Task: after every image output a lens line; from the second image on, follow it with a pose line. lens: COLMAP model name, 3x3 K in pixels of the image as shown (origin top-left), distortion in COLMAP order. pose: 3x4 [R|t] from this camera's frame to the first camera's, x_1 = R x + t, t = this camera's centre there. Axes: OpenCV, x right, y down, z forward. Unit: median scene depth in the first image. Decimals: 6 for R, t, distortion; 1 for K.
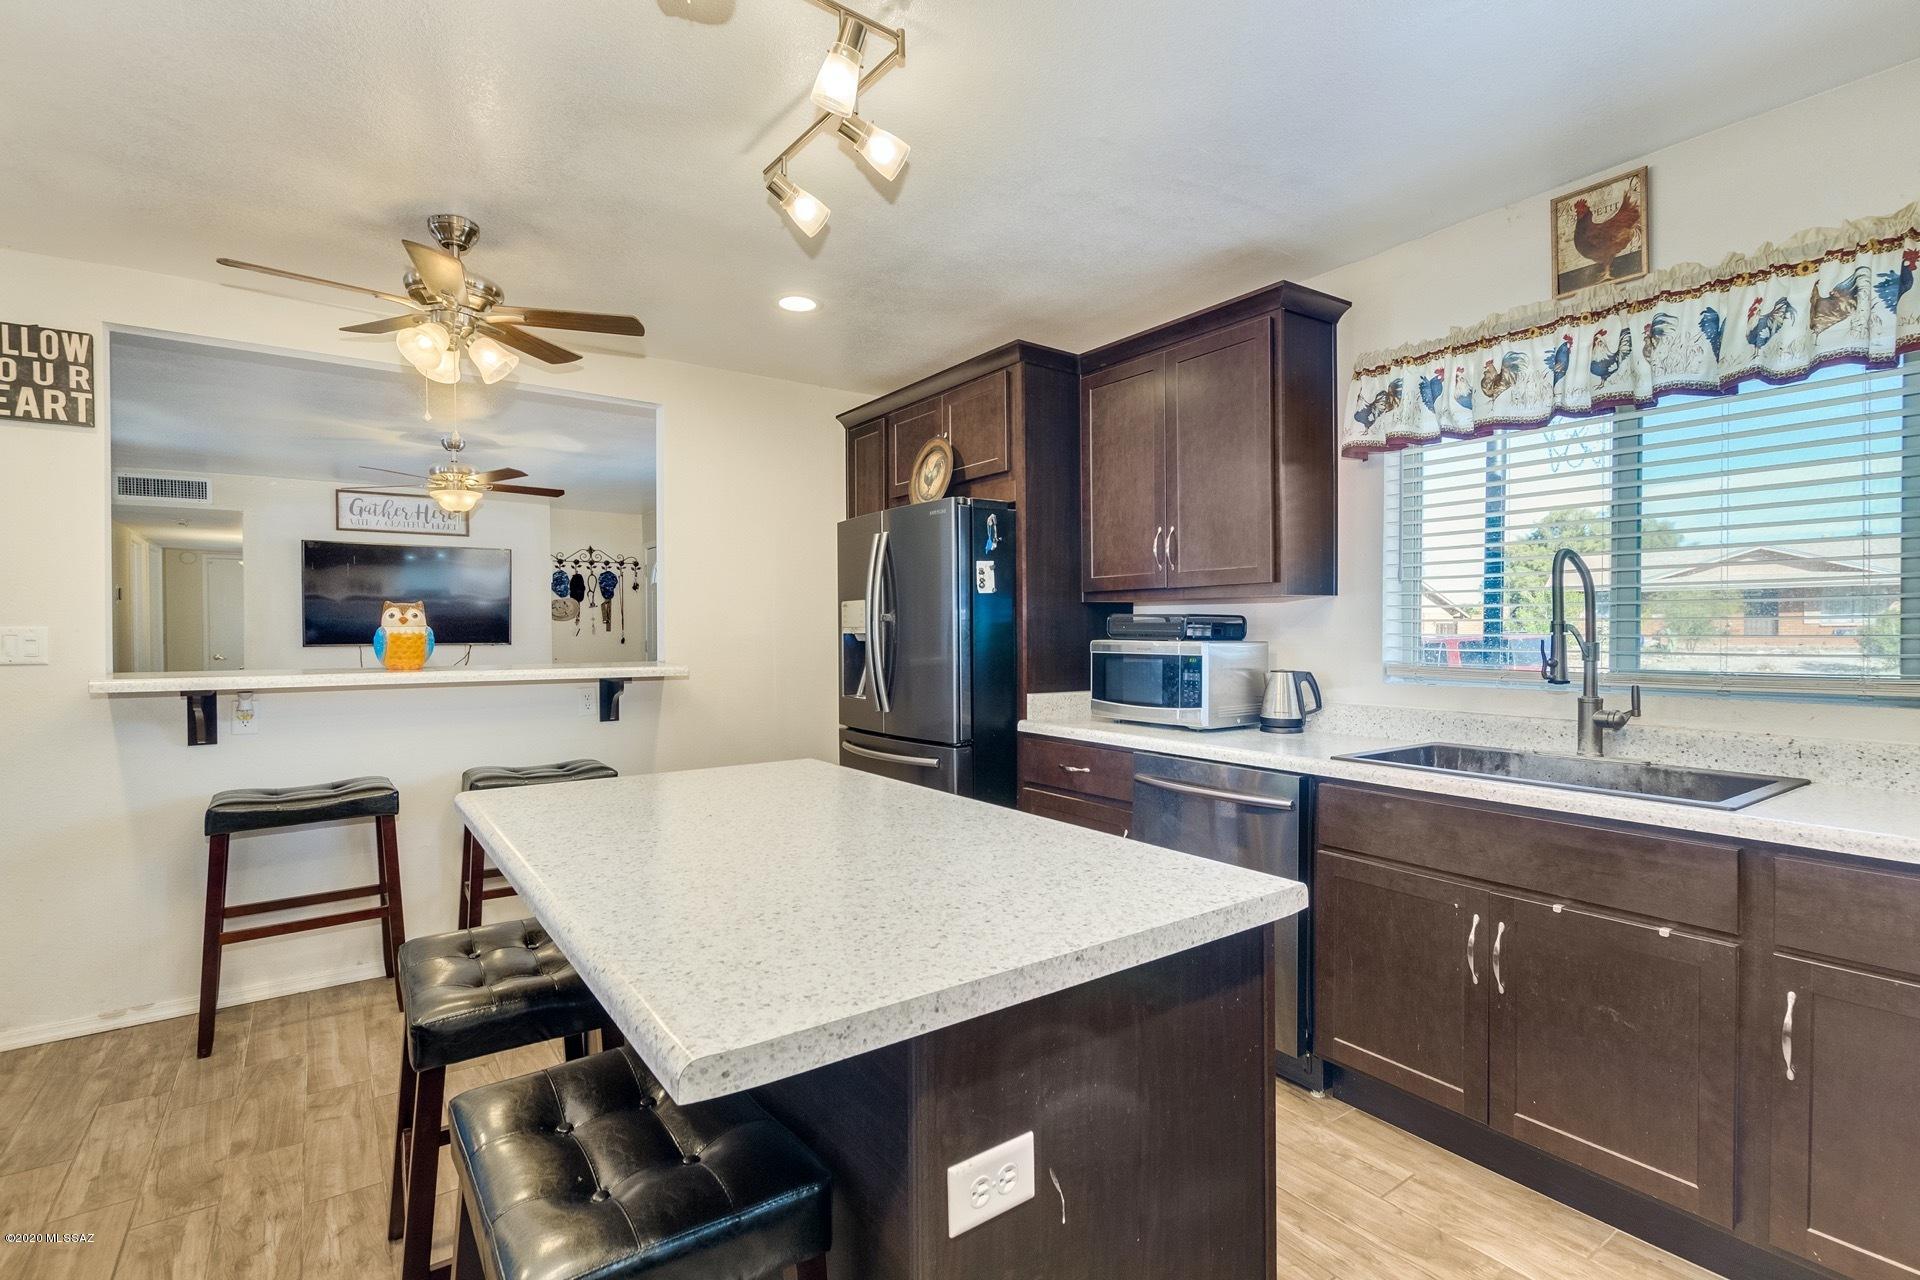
lens RADIAL K [[892.2, 0, 955.8], [0, 892.2, 638.2], [0, 0, 1]] dist [0.007029, -0.003977]
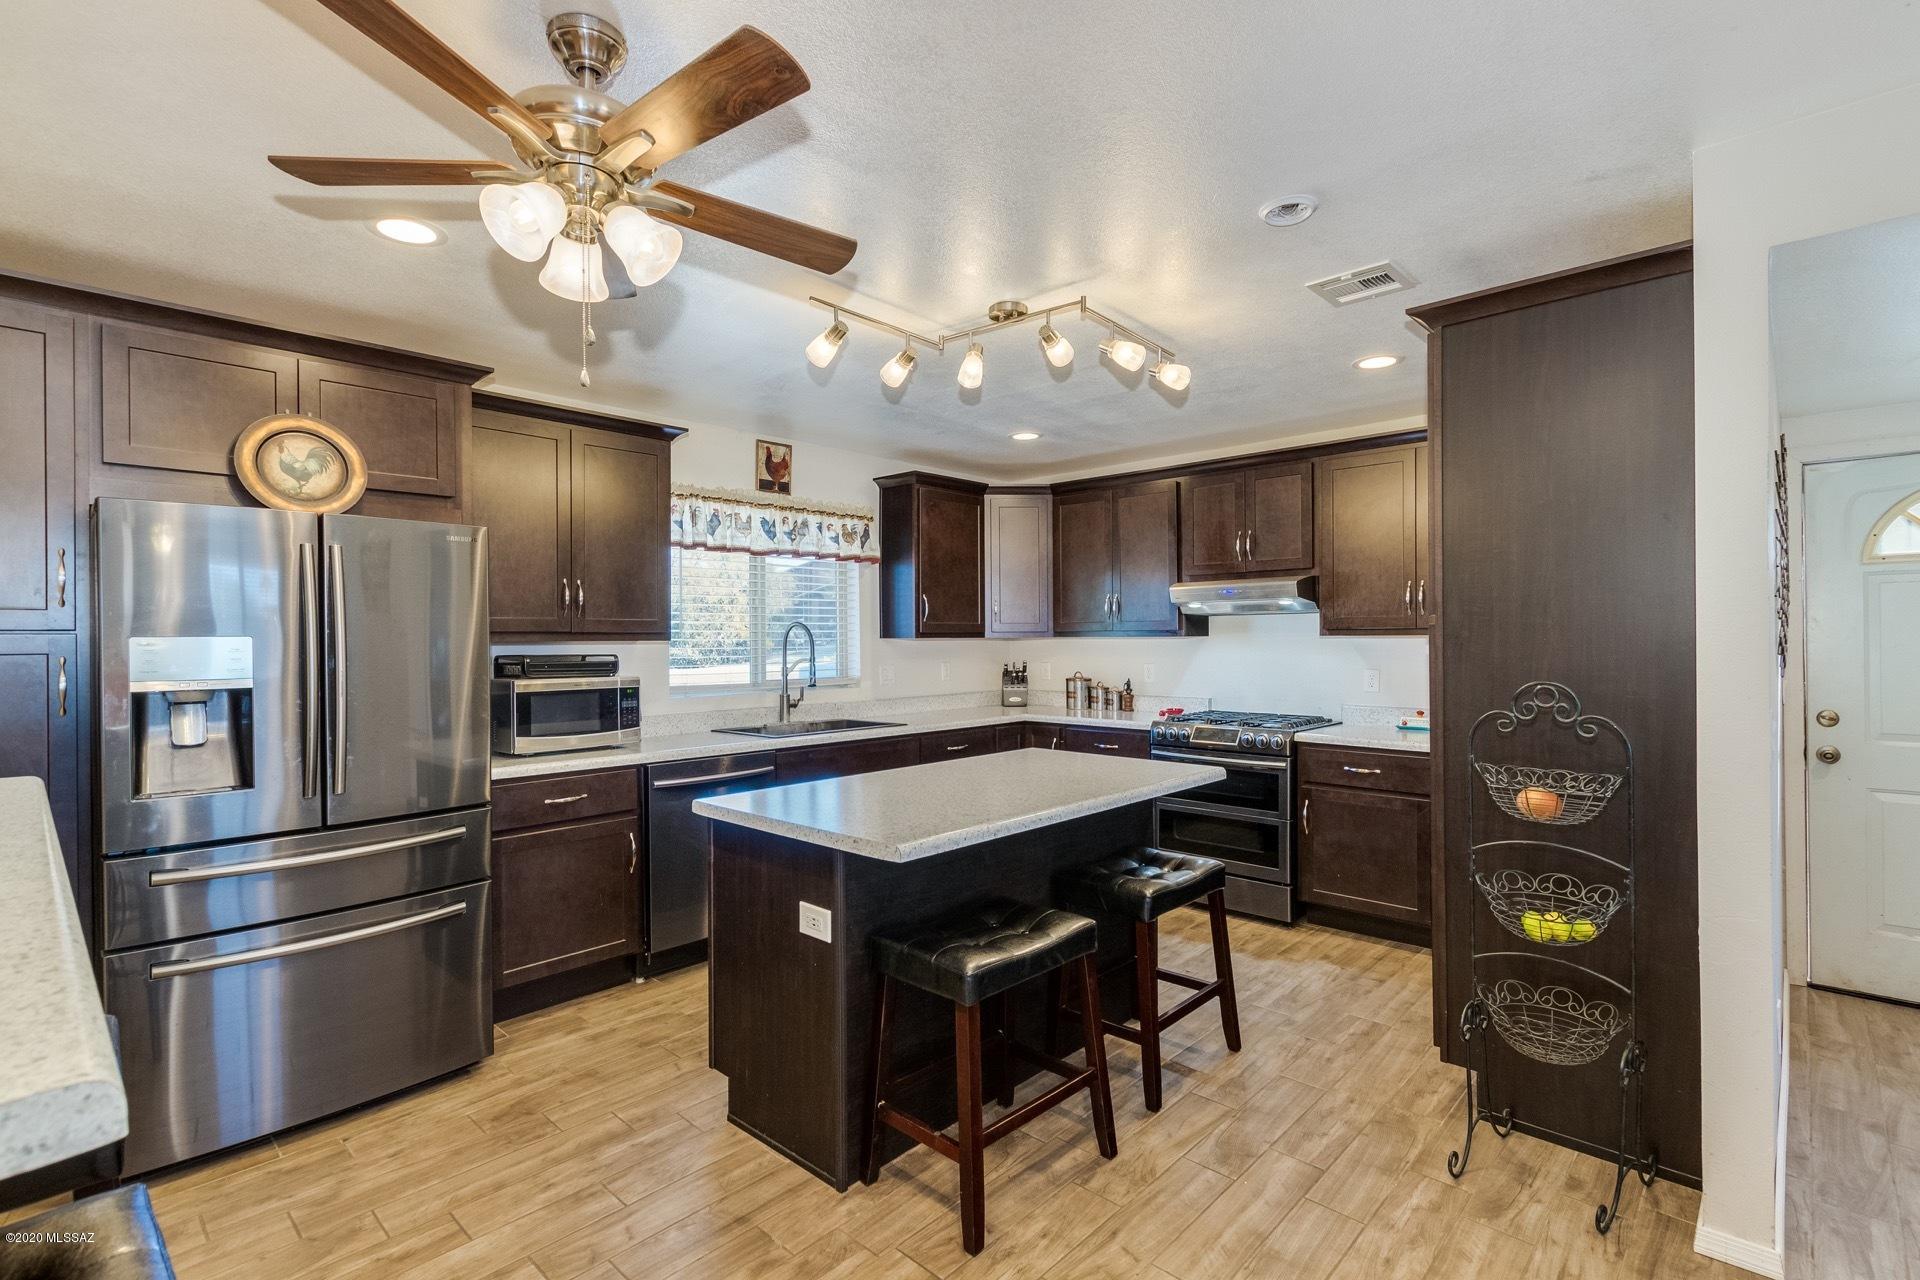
lens RADIAL K [[892.2, 0, 969.4], [0, 892.2, 639.1], [0, 0, 1]] dist [0.007029, -0.003977]
pose [[-0.206775, 0.005134, 0.978375, -1.155820], [0.021048, 0.999778, -0.000798, -0.040552], [-0.978162, 0.020428, -0.206837, 0.841379]]
